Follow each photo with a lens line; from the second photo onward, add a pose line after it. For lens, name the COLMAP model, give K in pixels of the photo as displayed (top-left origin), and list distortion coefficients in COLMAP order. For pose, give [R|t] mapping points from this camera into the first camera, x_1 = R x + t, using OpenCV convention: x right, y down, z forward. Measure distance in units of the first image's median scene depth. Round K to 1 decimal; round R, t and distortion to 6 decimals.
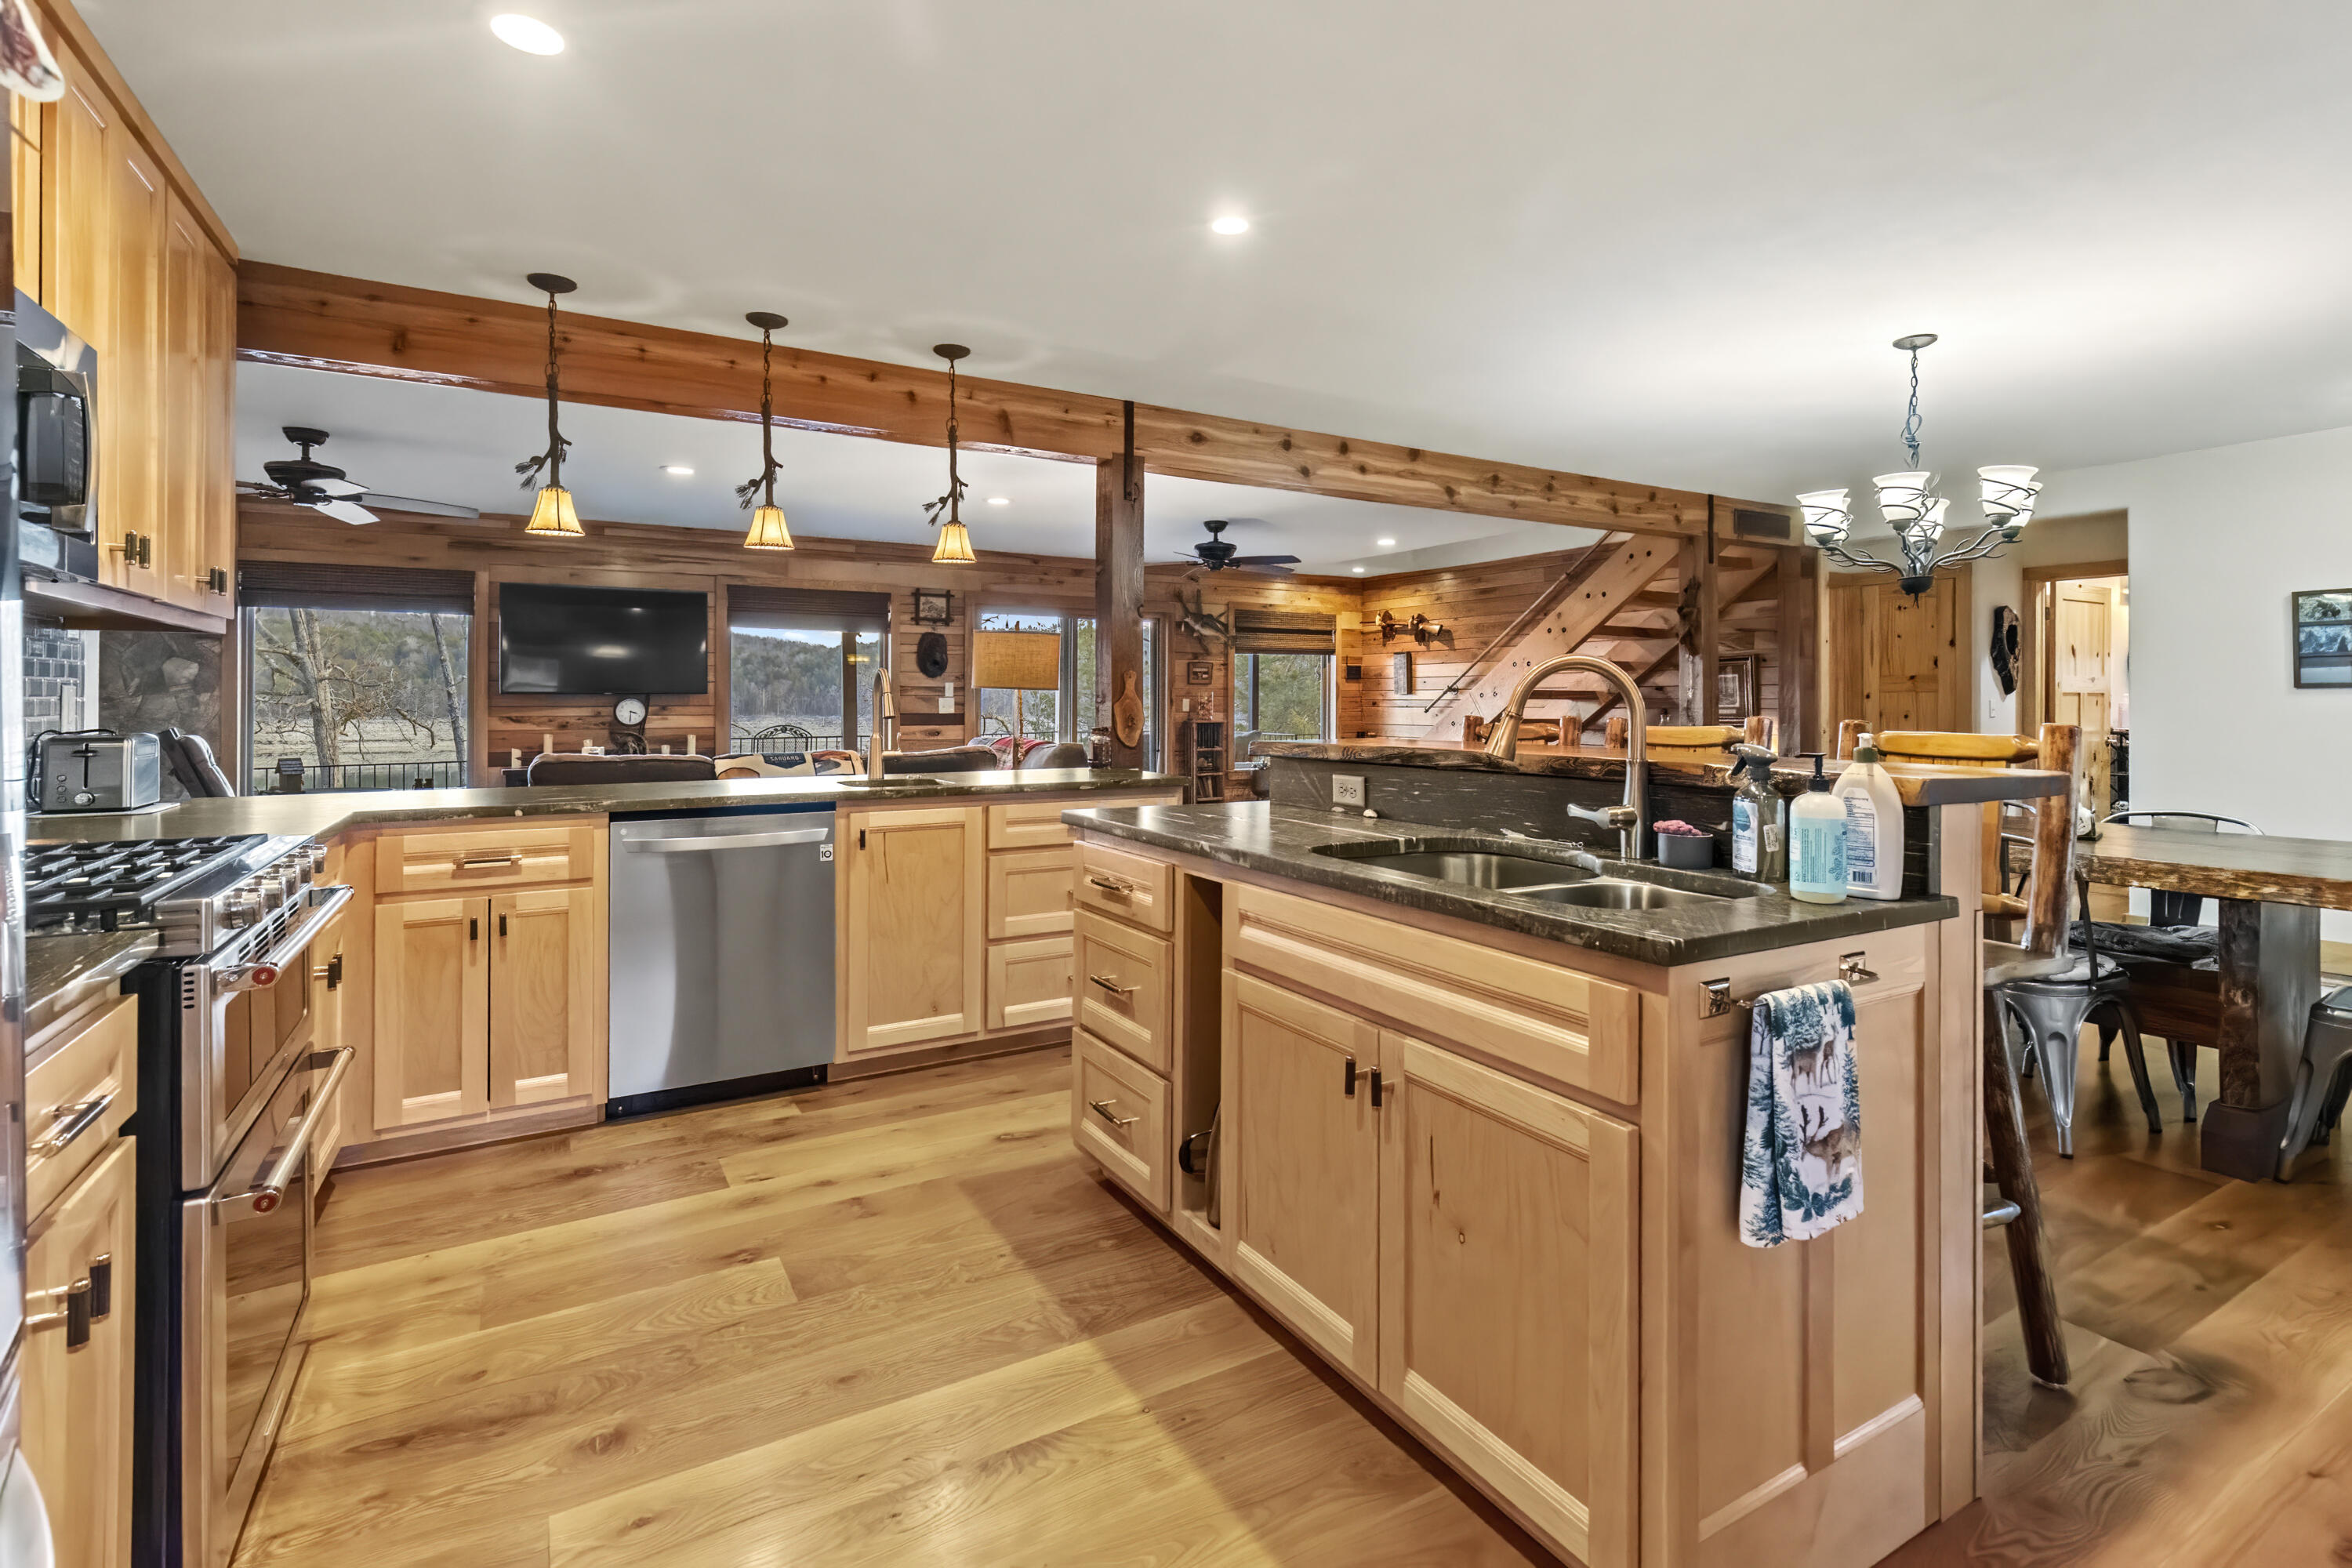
lens RADIAL K [[1098.3, 0, 1192.0], [0, 1098.3, 652.0], [0, 0, 1]] dist [0.004822, 0.001750]
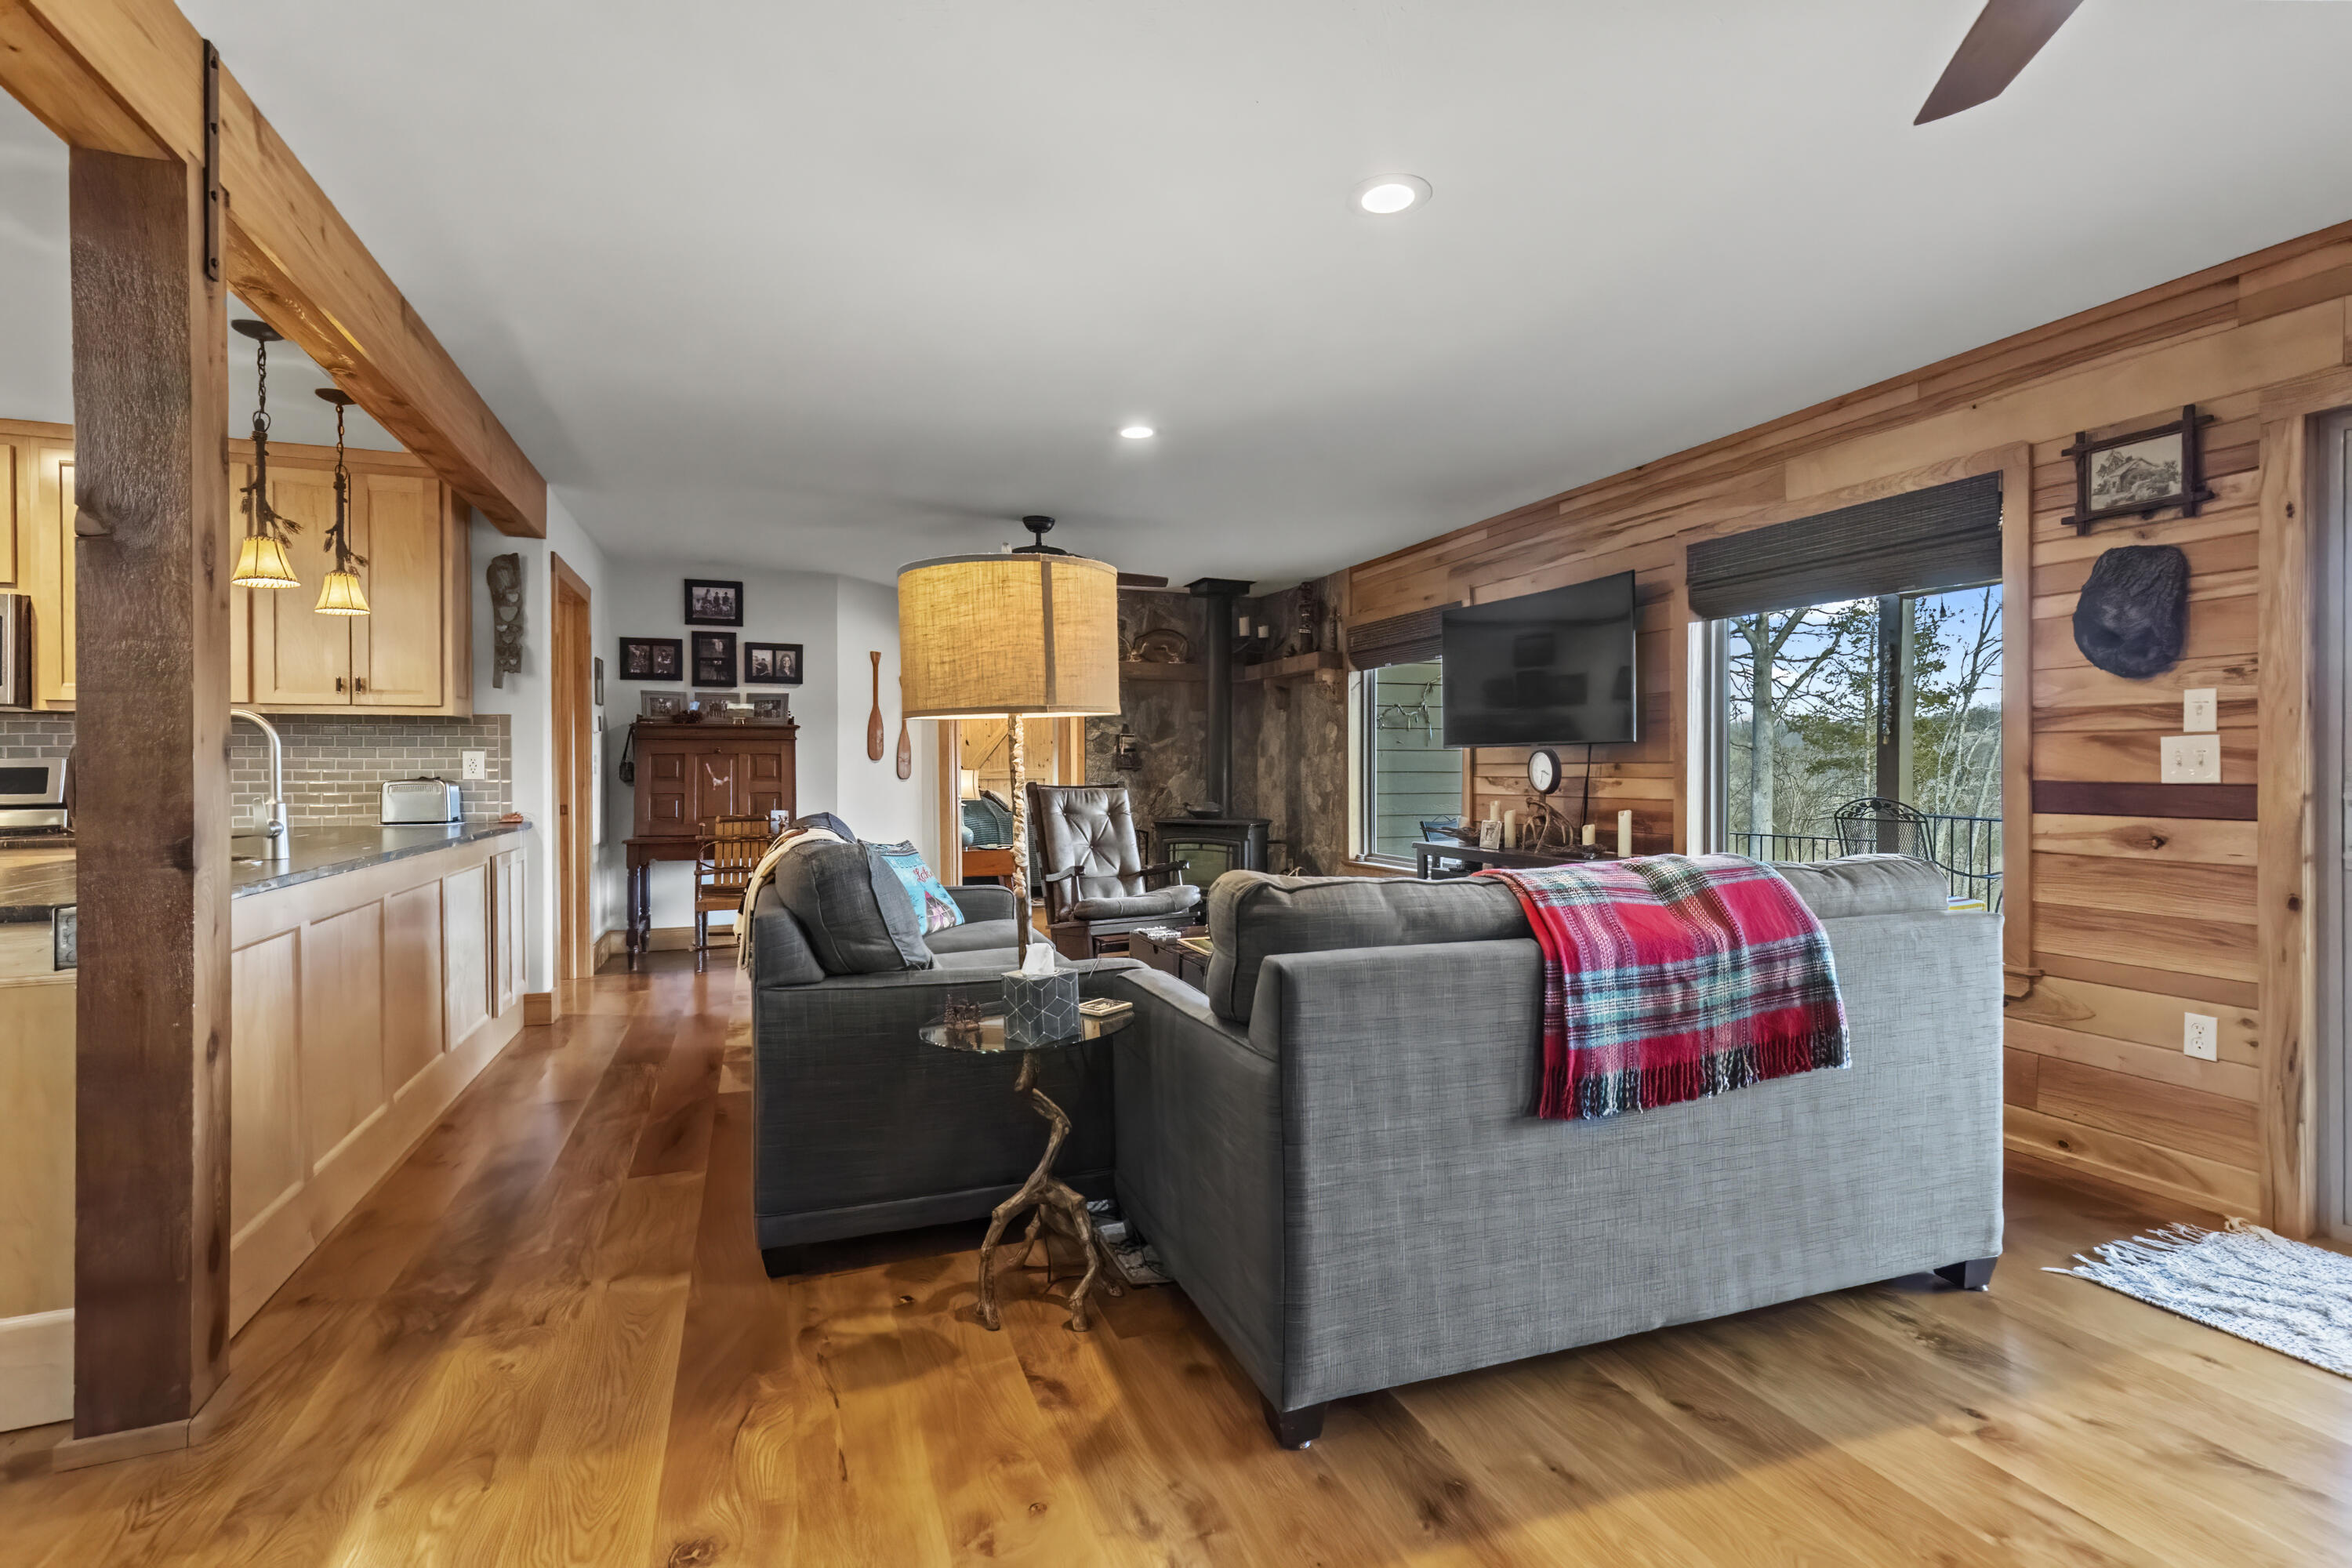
lens RADIAL K [[1098.3, 0, 1163.8], [0, 1098.3, 757.4], [0, 0, 1]] dist [0.004822, 0.001750]
pose [[-0.172397, -0.011187, -0.984964, 0.175366], [0.047195, 0.998693, -0.019603, 0.045803], [0.983896, -0.049865, -0.171644, 0.870999]]
